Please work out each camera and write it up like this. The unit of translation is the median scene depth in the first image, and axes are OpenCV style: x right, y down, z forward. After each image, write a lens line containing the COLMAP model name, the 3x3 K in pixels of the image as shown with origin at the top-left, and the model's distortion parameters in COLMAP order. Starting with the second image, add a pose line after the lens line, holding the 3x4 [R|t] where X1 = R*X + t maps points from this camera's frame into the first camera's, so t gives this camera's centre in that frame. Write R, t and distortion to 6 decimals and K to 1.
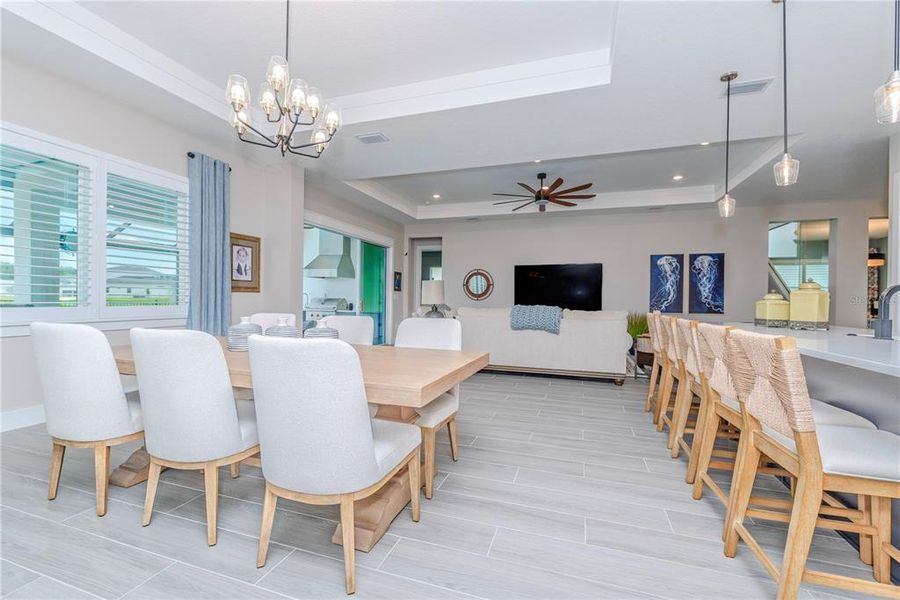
lens RADIAL K [[396.5, 0, 436.8], [0, 396.5, 300.2], [0, 0, 1]] dist [-0.000038, -0.001307]
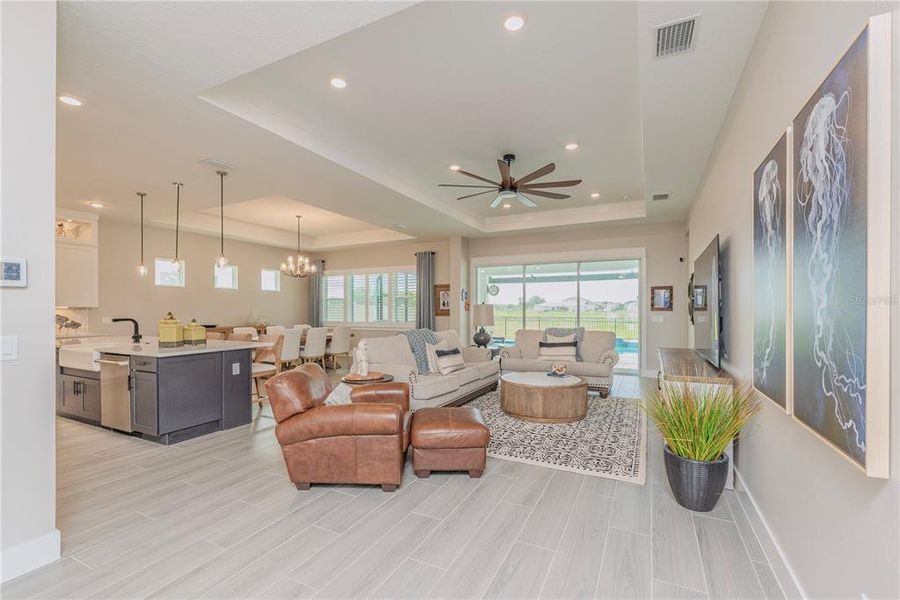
lens RADIAL K [[387.8, 0, 460.1], [0, 387.8, 307.3], [0, 0, 1]] dist [-0.002939, 0.000021]
pose [[-0.115950, -0.019346, -0.993067, 0.862848], [-0.001603, 0.999813, -0.019290, -0.017653], [0.993254, -0.000645, -0.115959, 0.863120]]
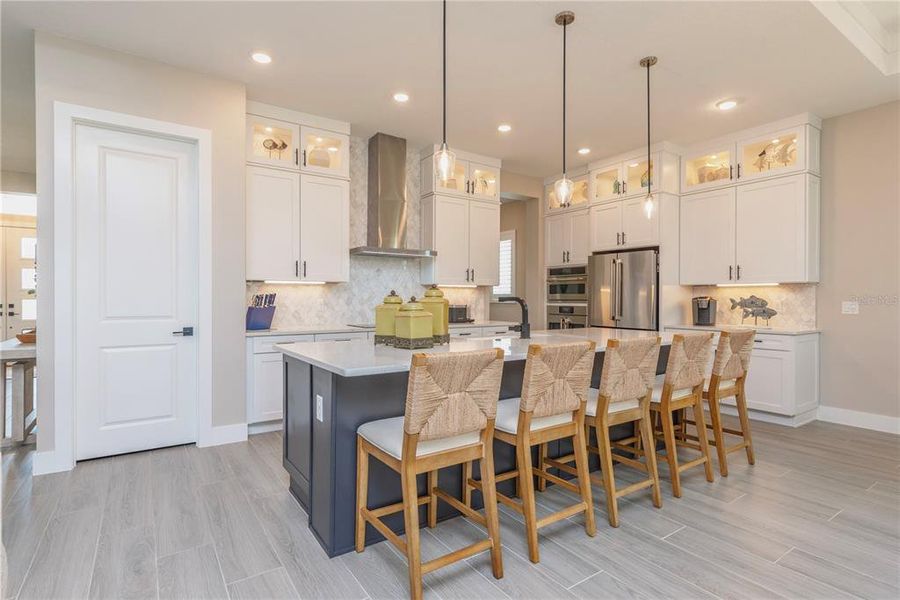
lens RADIAL K [[446.8, 0, 445.5], [0, 446.8, 302.3], [0, 0, 1]] dist [0.000171, -0.000358]
pose [[-0.800362, -0.021560, 0.599130, 0.135641], [-0.013365, 0.999746, 0.018123, -0.013104], [-0.599368, 0.006498, -0.800447, 0.661861]]
